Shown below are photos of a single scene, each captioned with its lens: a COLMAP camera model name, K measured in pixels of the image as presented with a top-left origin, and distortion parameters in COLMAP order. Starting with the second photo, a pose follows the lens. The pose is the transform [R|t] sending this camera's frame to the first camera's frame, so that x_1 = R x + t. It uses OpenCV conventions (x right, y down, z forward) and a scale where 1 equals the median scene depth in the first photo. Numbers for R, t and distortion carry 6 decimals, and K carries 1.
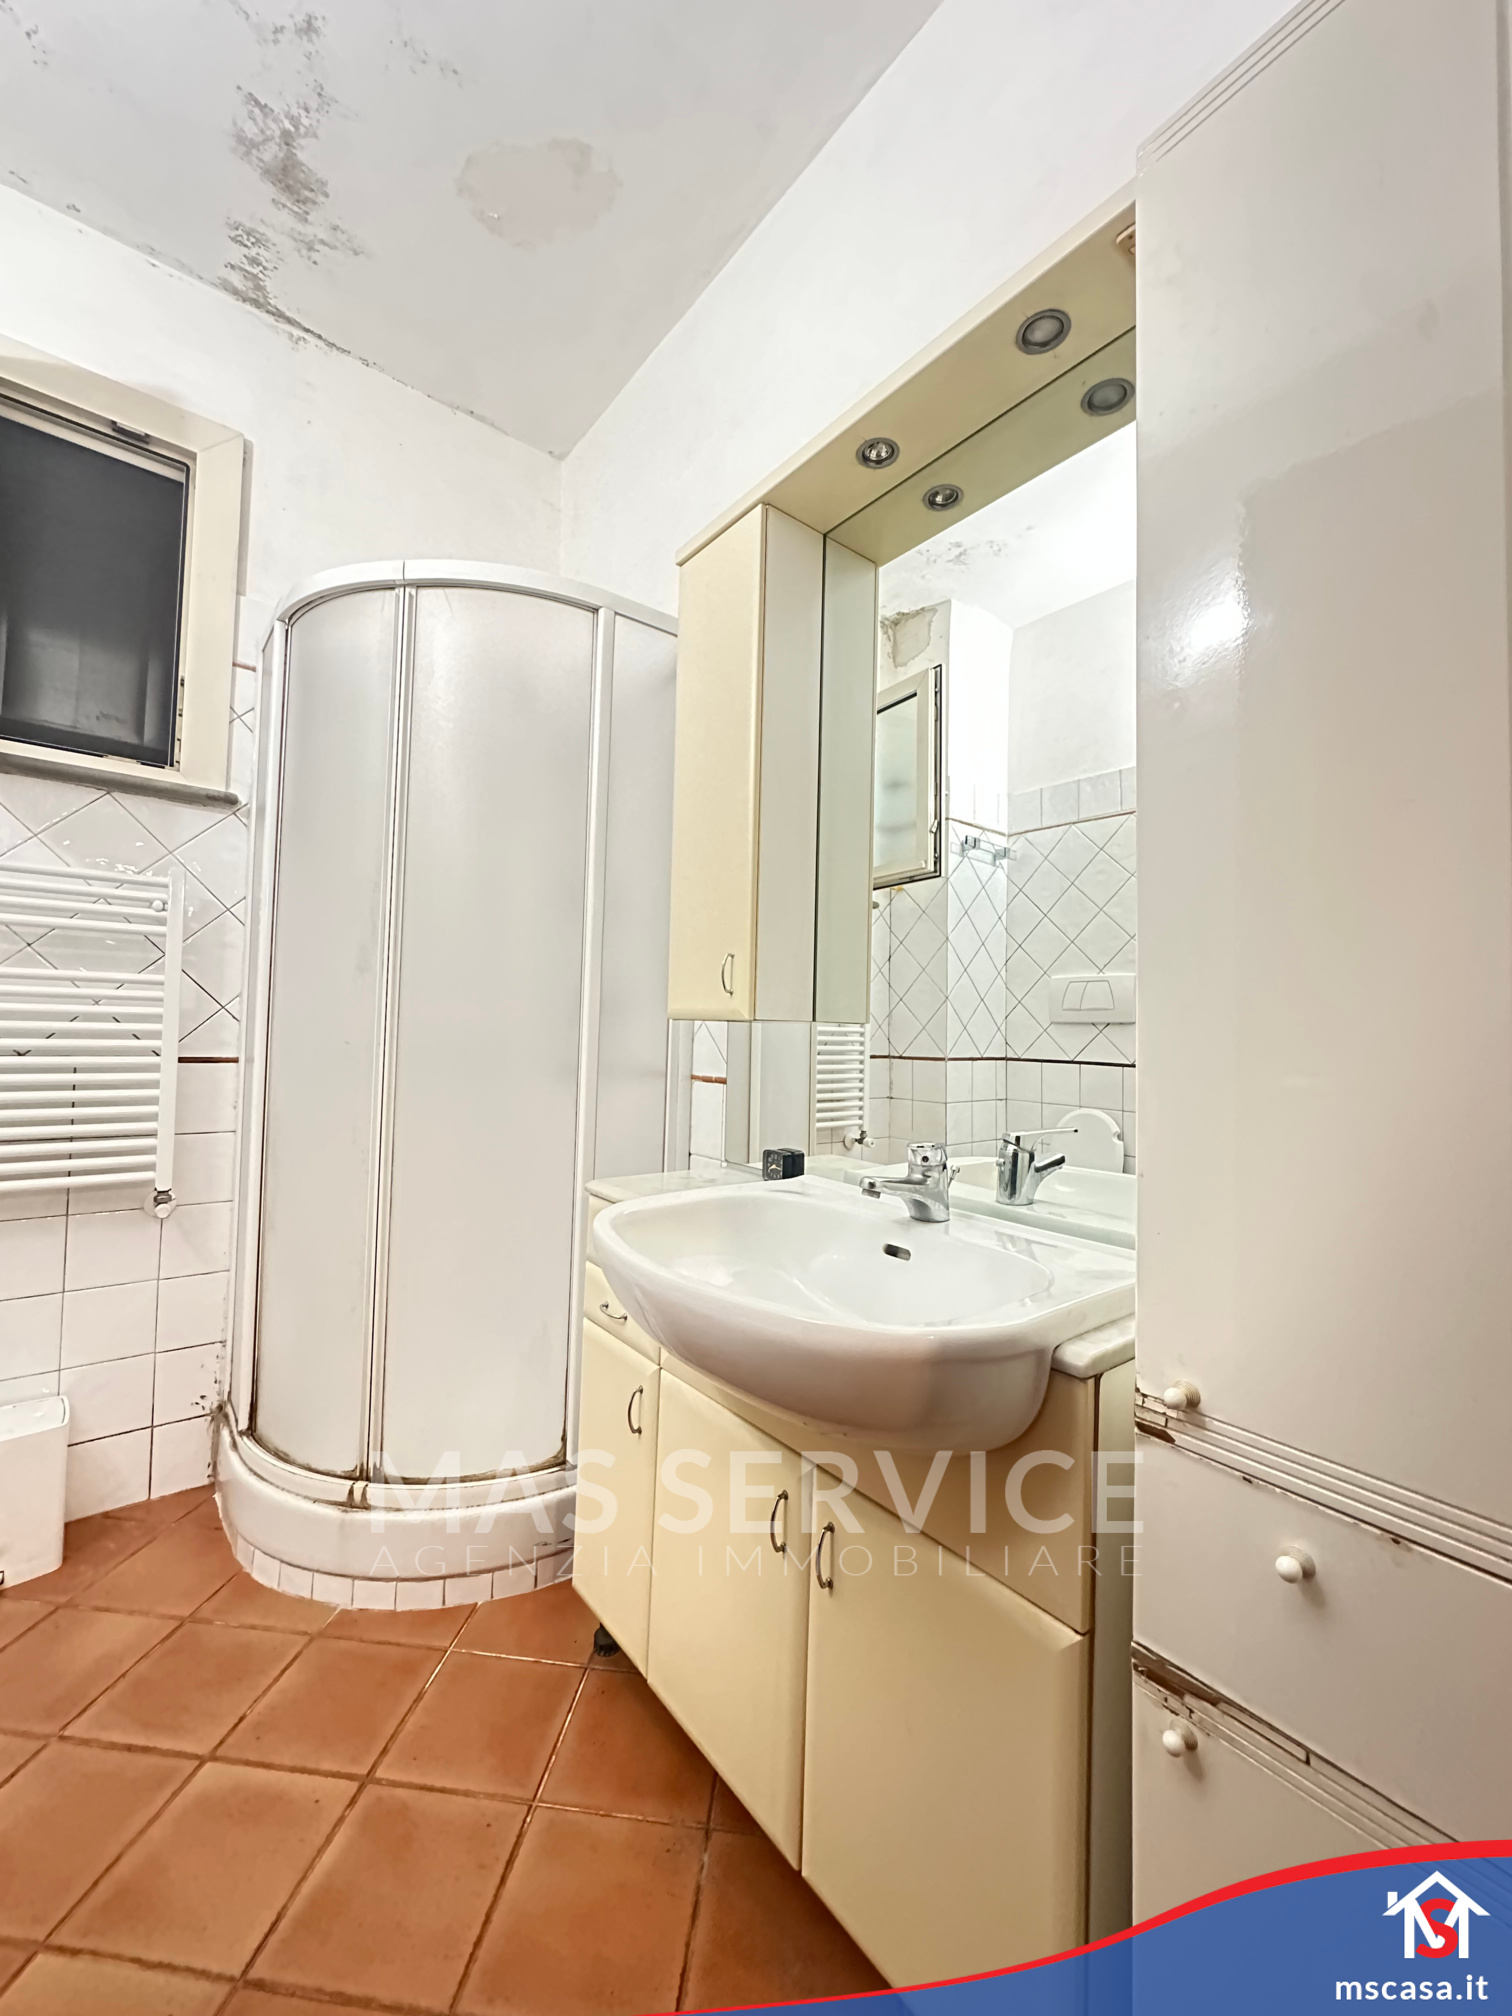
lens RADIAL K [[806.3, 0, 760.4], [0, 806.3, 1001.8], [0, 0, 1]] dist [-0.004919, 0.000350]
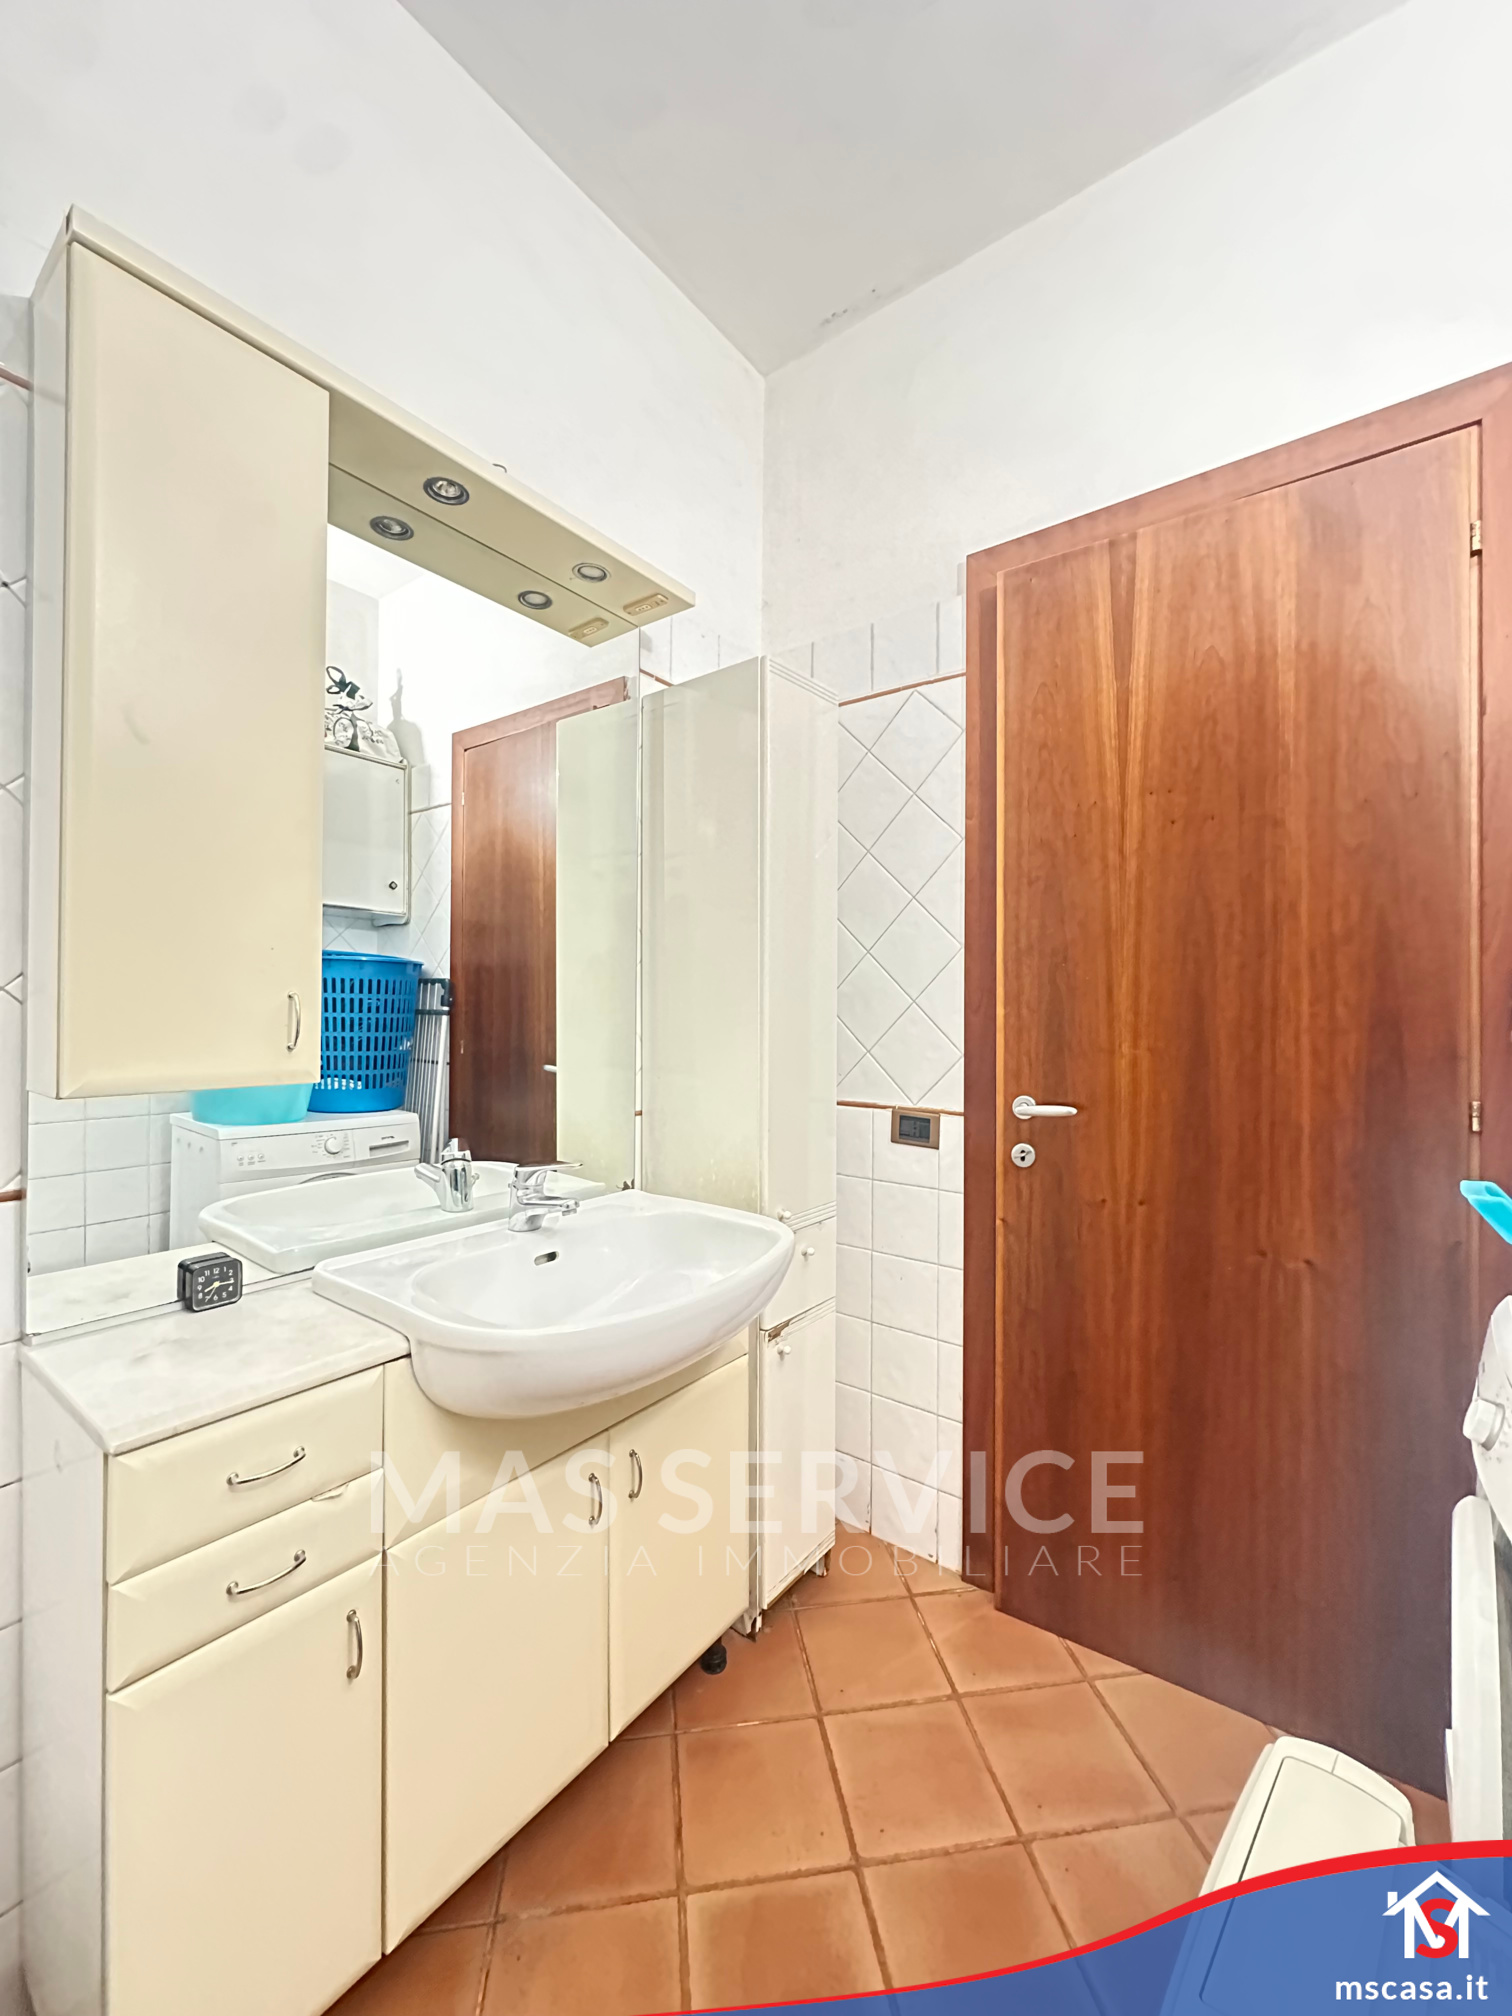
lens RADIAL K [[806.3, 0, 760.5], [0, 806.3, 1007.7], [0, 0, 1]] dist [-0.004919, 0.000350]
pose [[-0.243265, -0.024379, 0.969654, -1.137877], [-0.049127, 0.998711, 0.012784, -0.105009], [-0.968715, -0.044527, -0.244149, 1.052943]]
